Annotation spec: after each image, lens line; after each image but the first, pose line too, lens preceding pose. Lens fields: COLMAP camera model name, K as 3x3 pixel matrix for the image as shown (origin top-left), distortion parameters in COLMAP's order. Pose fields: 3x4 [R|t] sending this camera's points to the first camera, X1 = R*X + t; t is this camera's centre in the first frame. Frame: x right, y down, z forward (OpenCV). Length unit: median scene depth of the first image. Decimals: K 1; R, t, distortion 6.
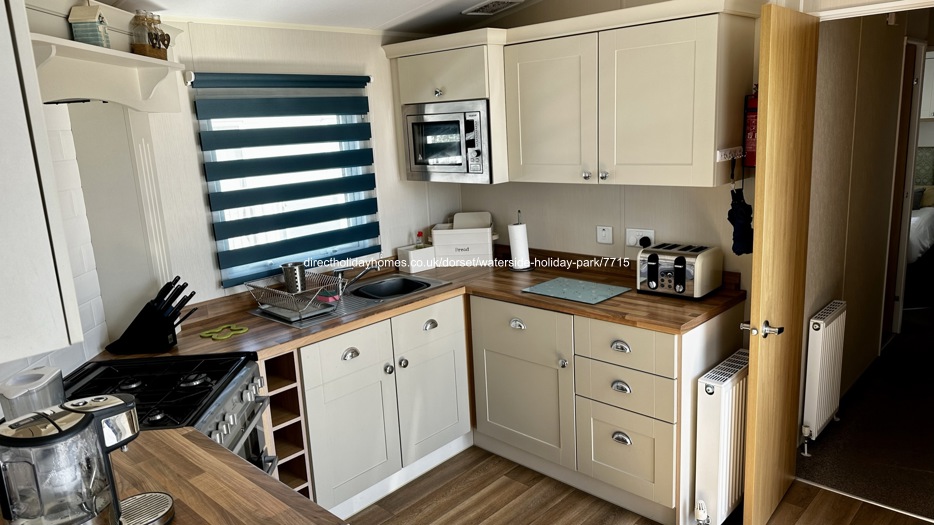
lens RADIAL K [[652.4, 0, 468.6], [0, 652.4, 263.9], [0, 0, 1]] dist [0.164454, -0.309889]
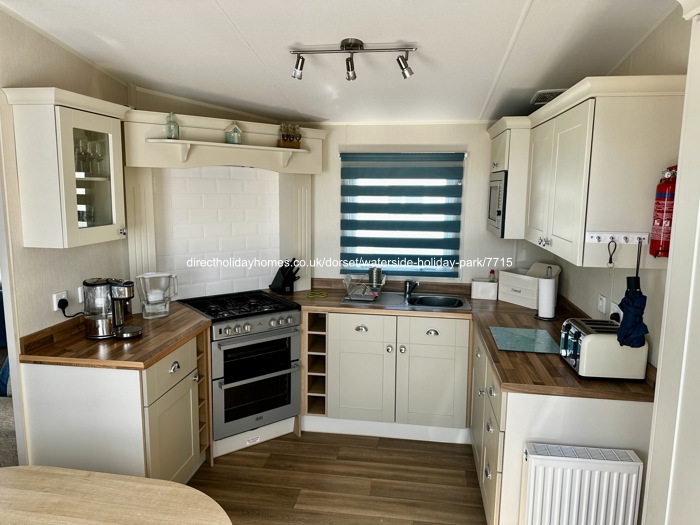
lens RADIAL K [[488.7, 0, 349.4], [0, 488.7, 257.9], [0, 0, 1]] dist [0.080926, 0.000222]
pose [[0.561788, 0.176060, -0.808330, 0.657648], [-0.215733, 0.974462, 0.062311, -0.086012], [0.798657, 0.139378, 0.585423, 0.243097]]
